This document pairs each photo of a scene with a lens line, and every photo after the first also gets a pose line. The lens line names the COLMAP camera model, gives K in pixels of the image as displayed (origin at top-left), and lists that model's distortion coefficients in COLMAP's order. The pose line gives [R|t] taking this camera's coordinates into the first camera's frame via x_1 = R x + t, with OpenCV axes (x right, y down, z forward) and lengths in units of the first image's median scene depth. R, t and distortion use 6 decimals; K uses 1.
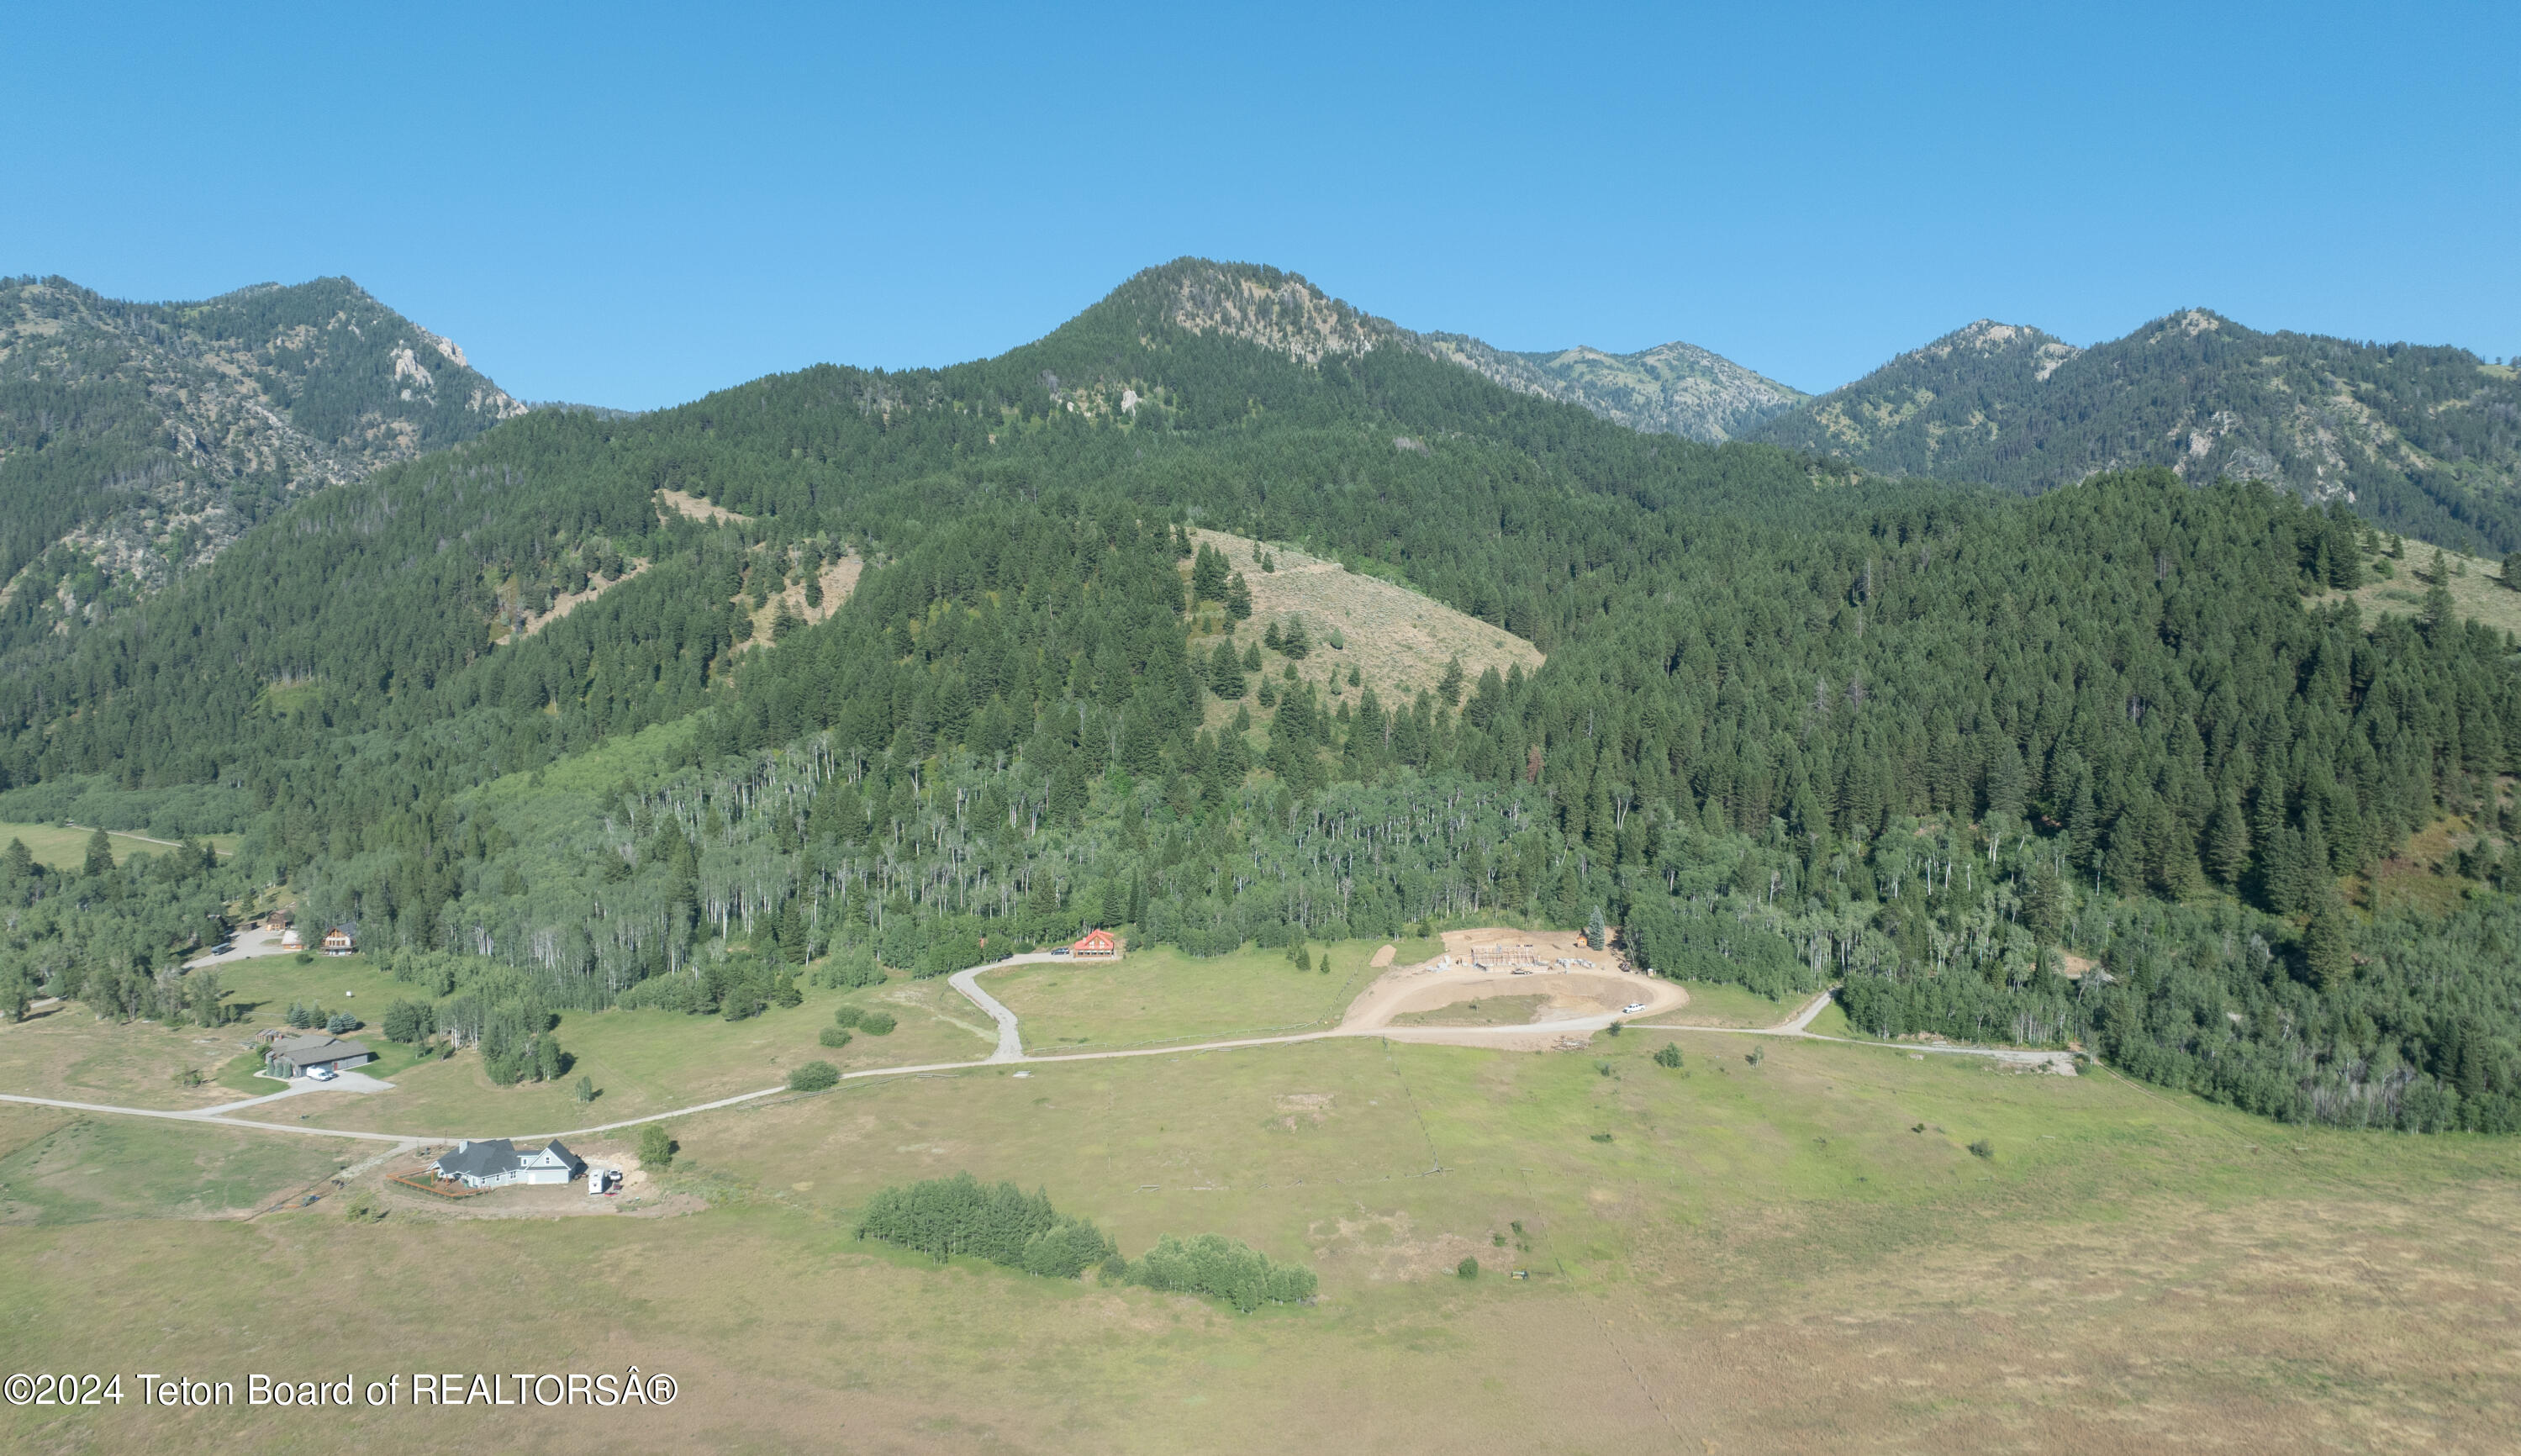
lens RADIAL K [[1826.4, 0, 1260.5], [0, 1826.4, 728.0], [0, 0, 1]] dist [-0.023373, 0.004630]
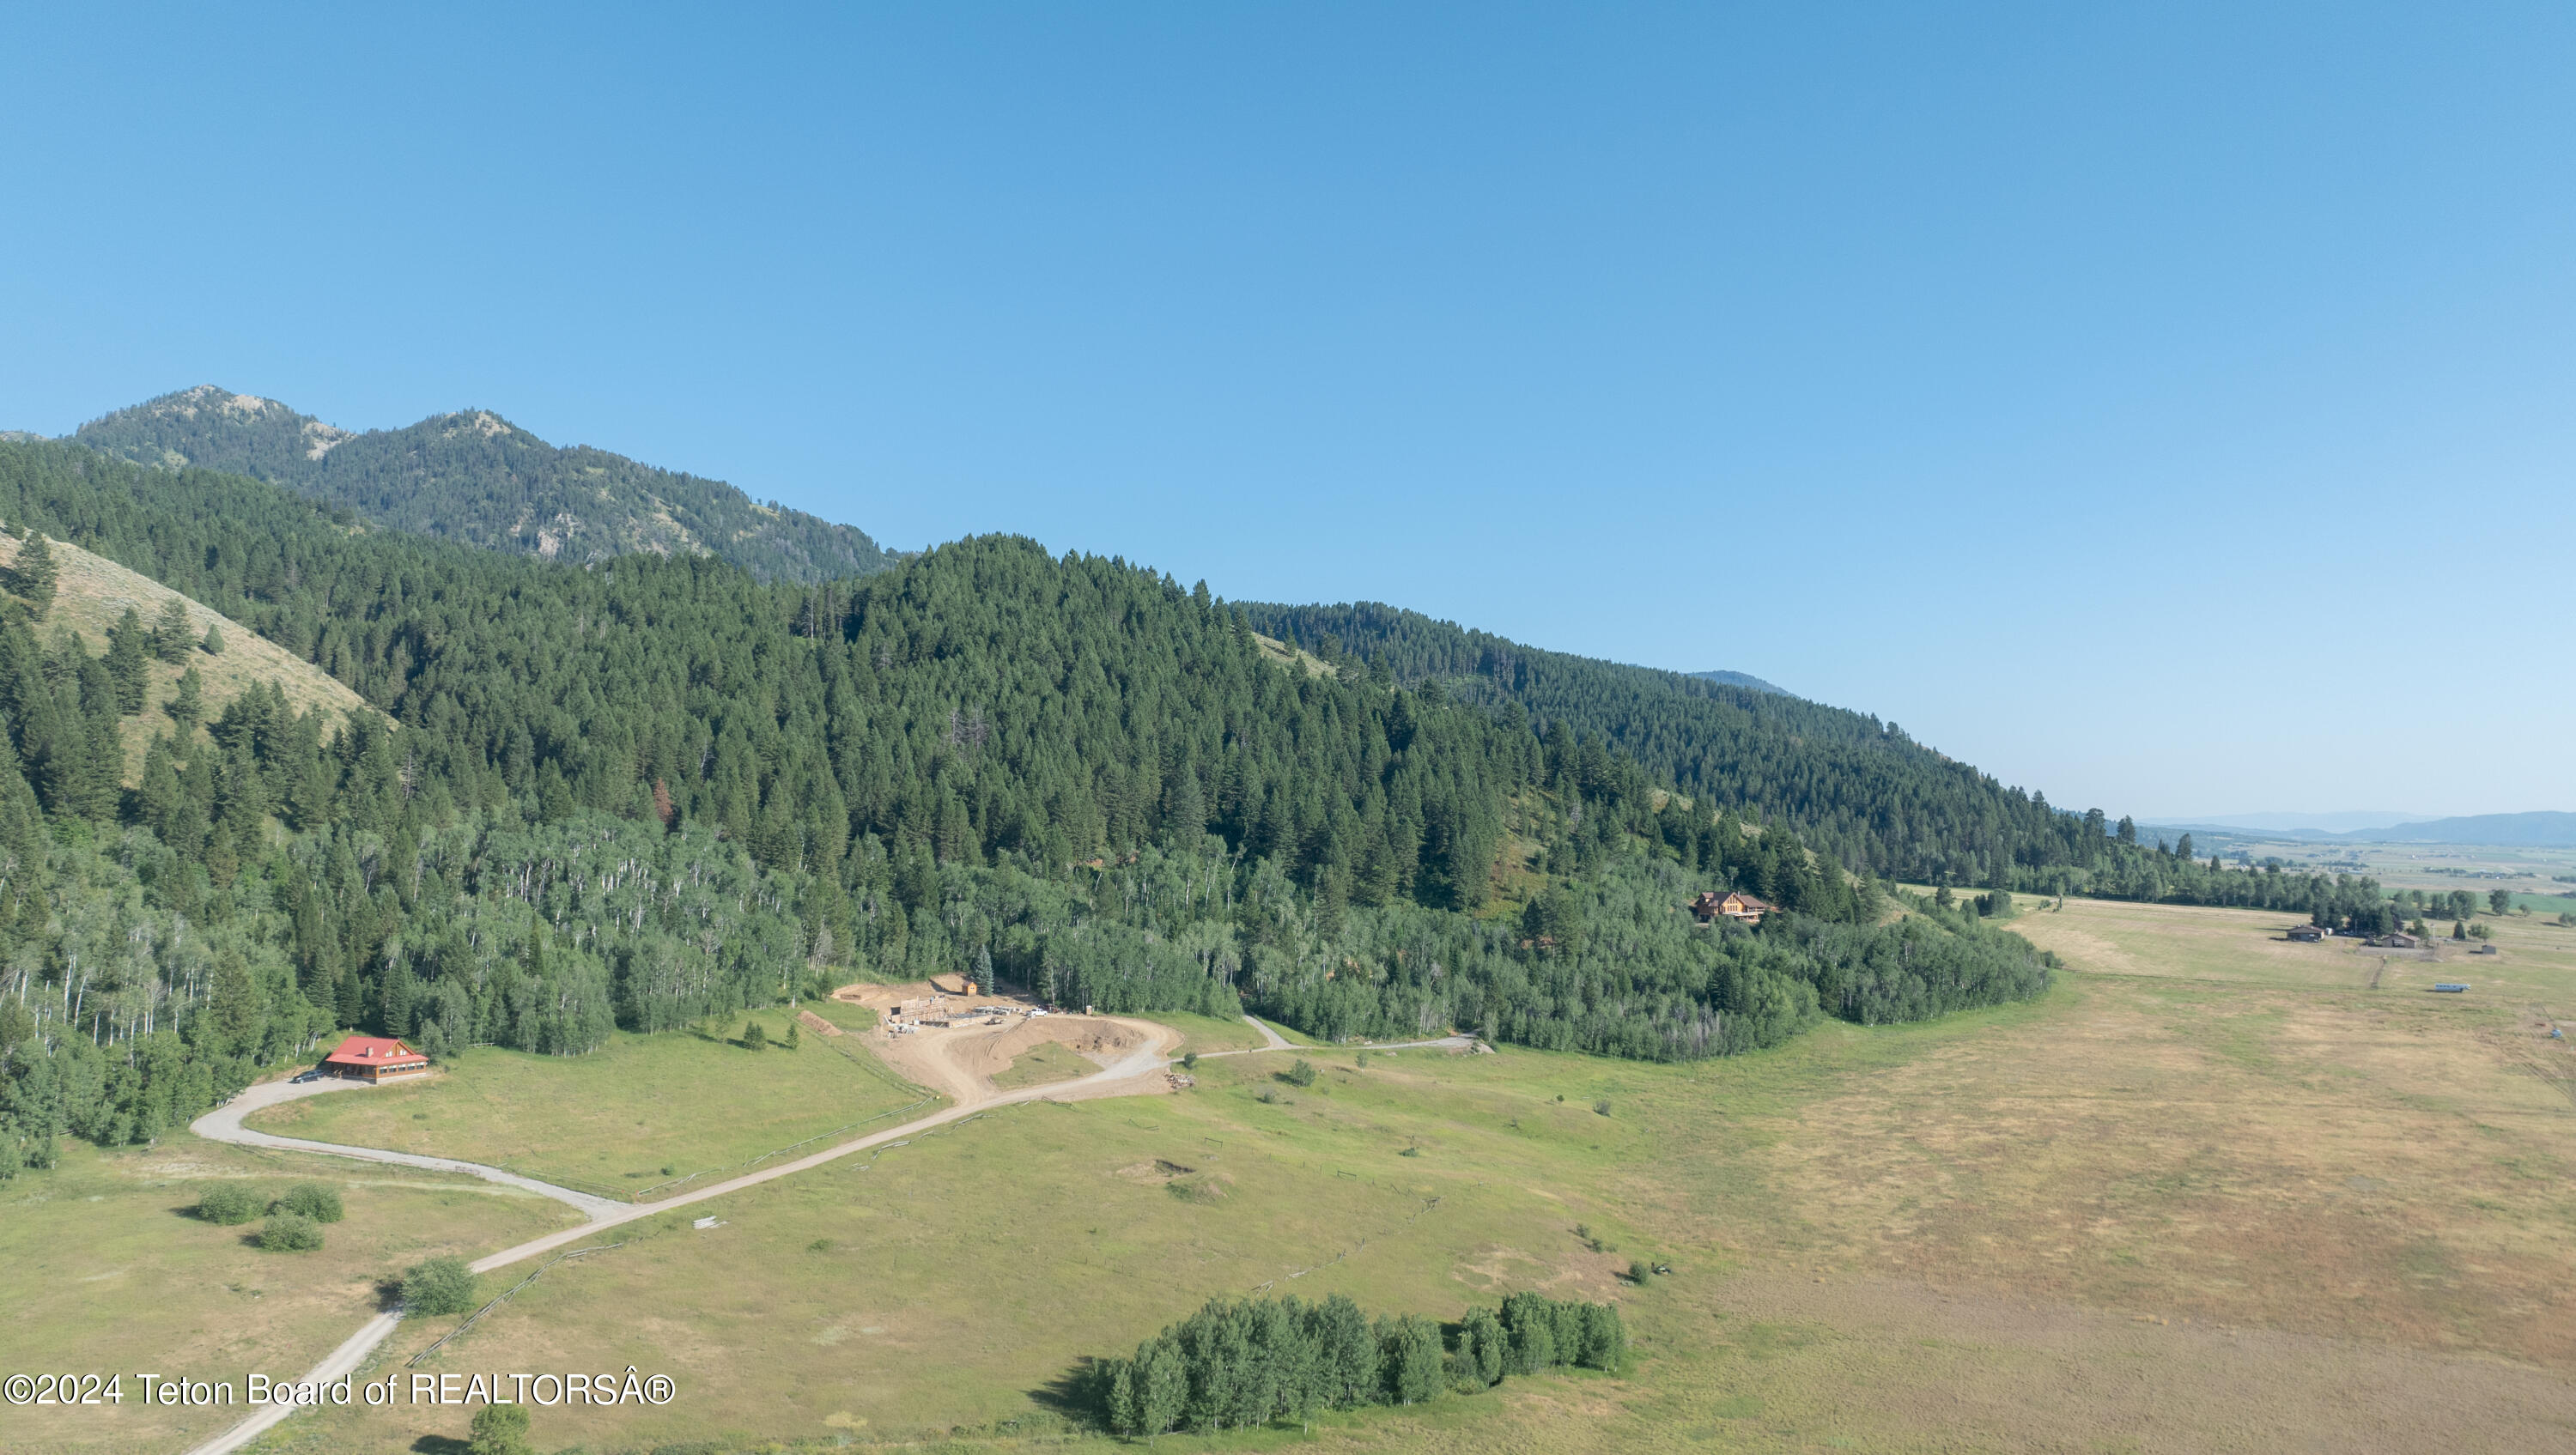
lens RADIAL K [[1899.9, 0, 1269.7], [0, 1899.9, 715.5], [0, 0, 1]] dist [-0.004050, -0.066713]
pose [[0.562055, 0.042516, 0.826007, -0.137343], [0.018552, 0.997779, -0.063981, 0.014190], [-0.826892, 0.051285, 0.560018, 0.110162]]
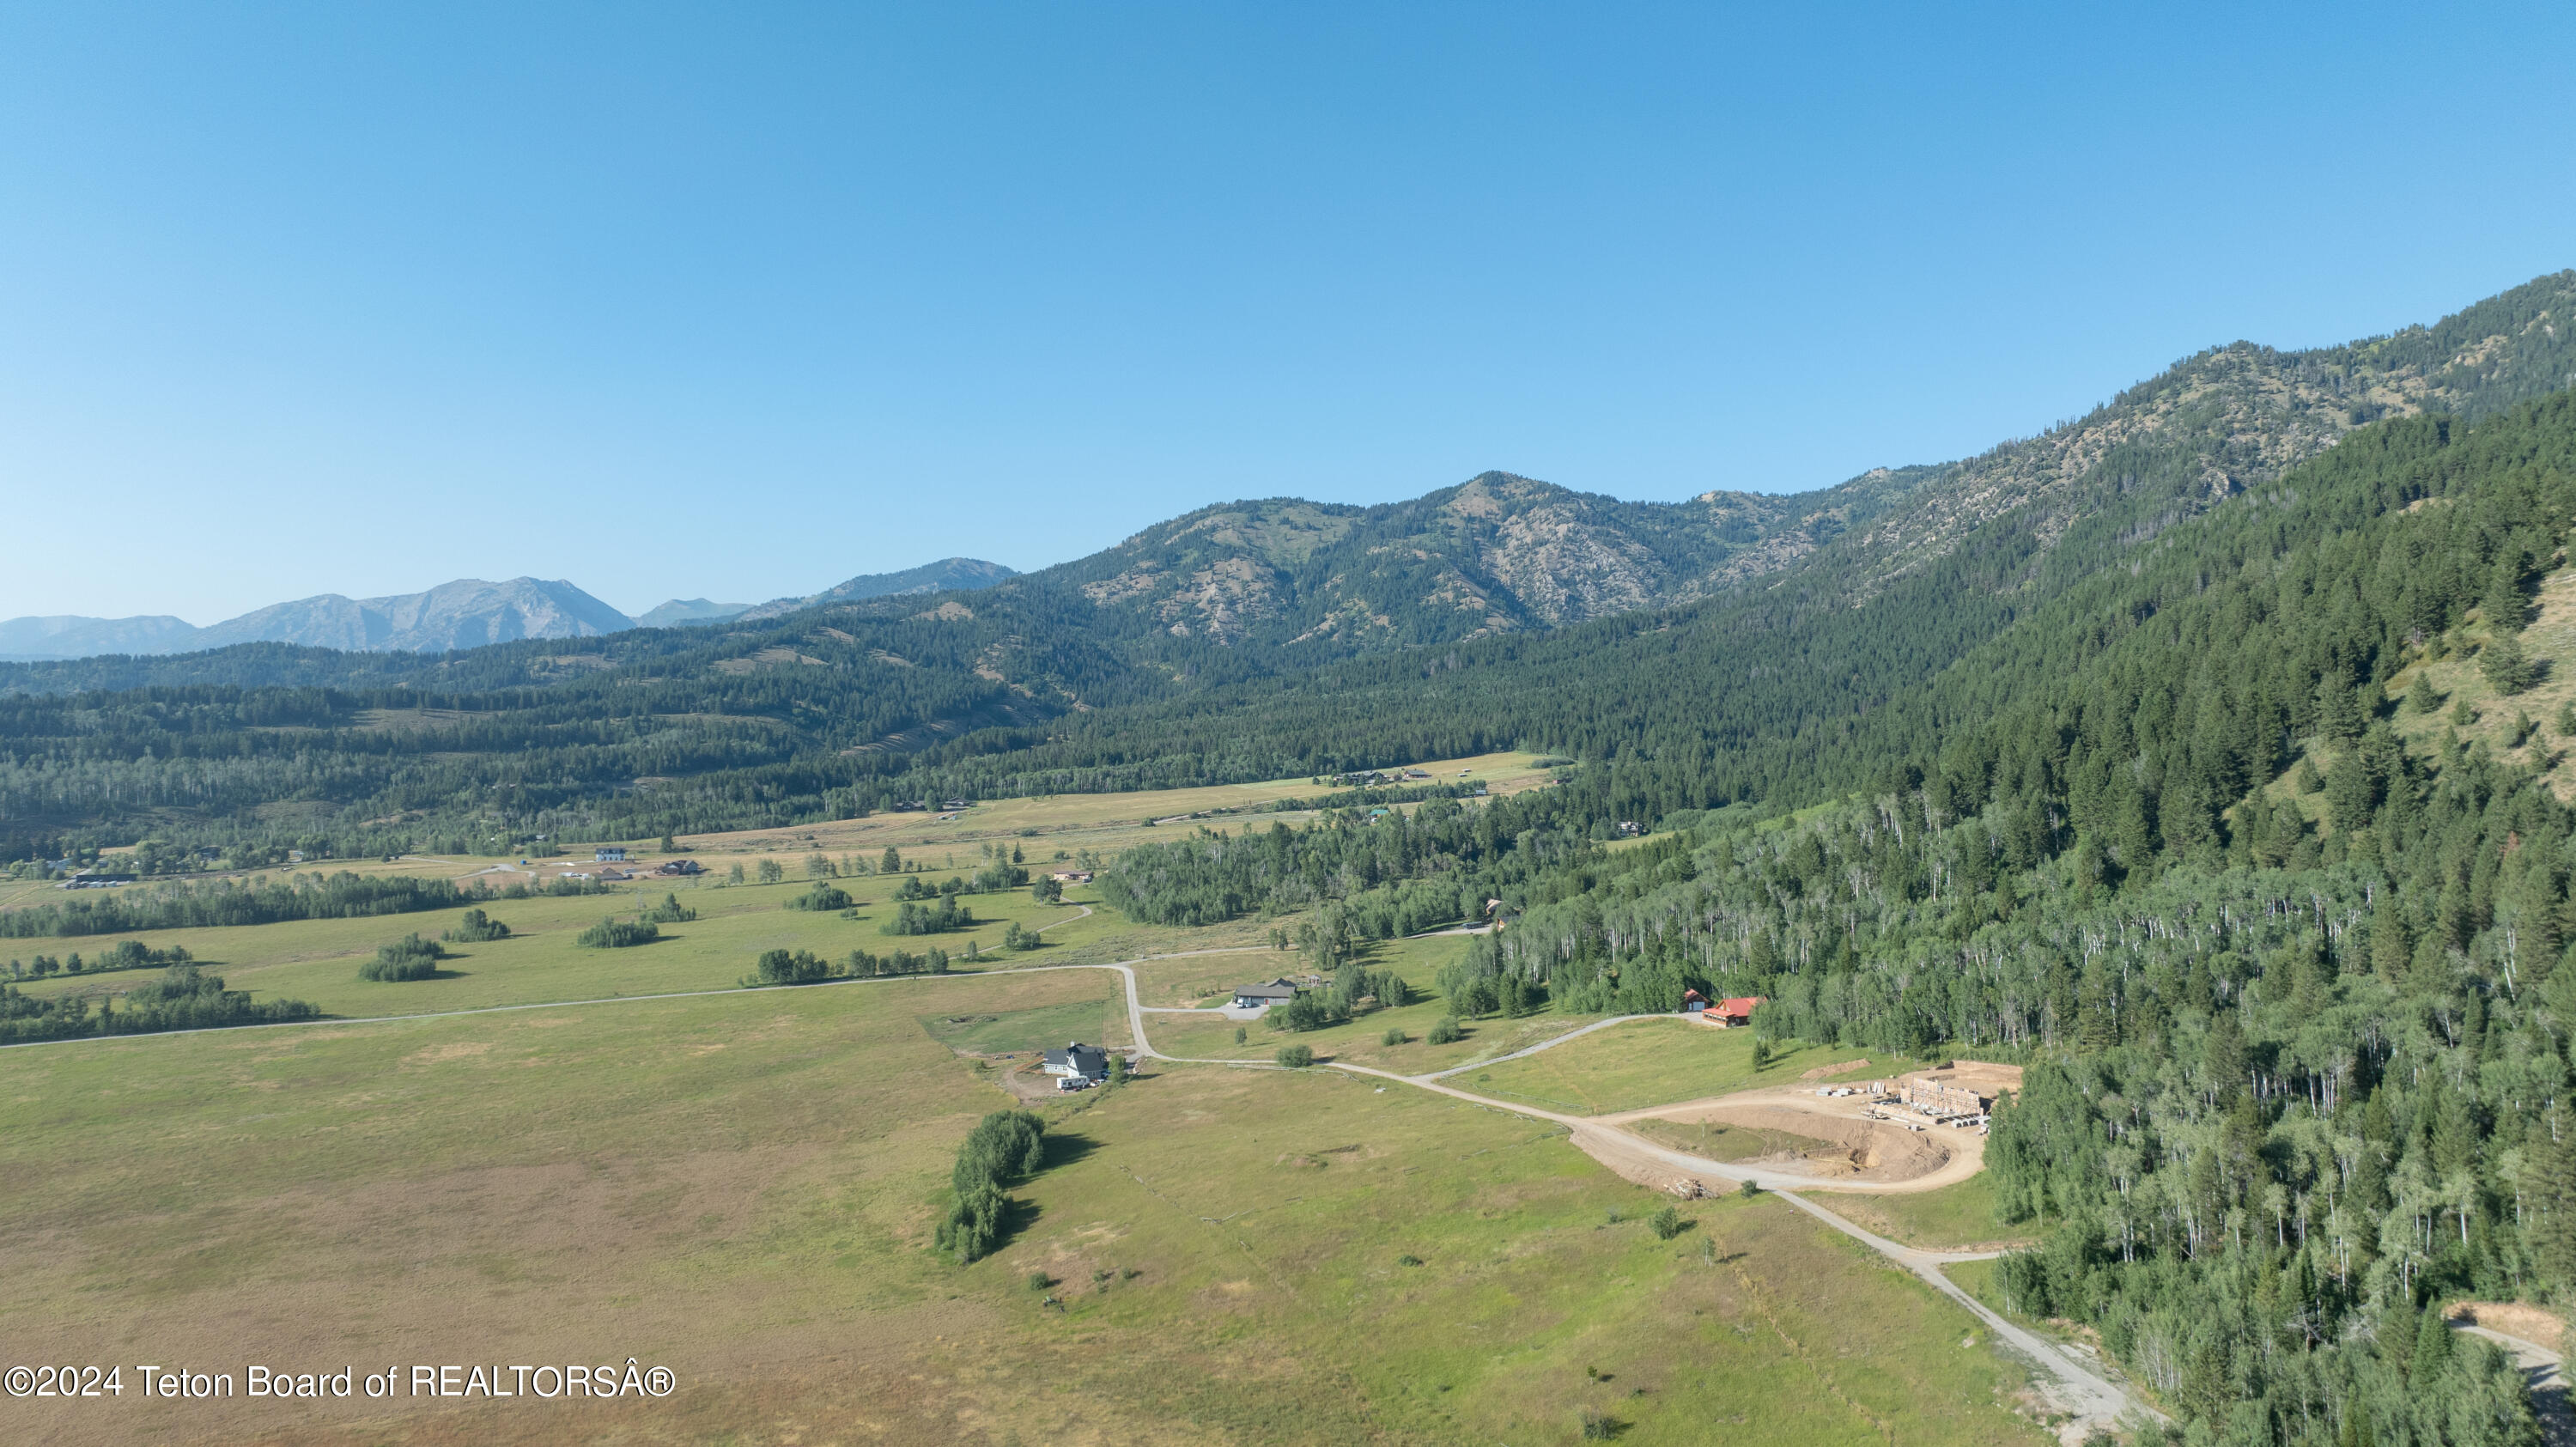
lens RADIAL K [[1818.5, 0, 1288.0], [0, 1818.5, 723.5], [0, 0, 1]] dist [-0.034107, 0.034206]
pose [[0.338166, 0.000688, -0.941086, 0.208722], [-0.016011, 0.999859, -0.005022, -0.005503], [0.940950, 0.016766, 0.338130, 0.122250]]
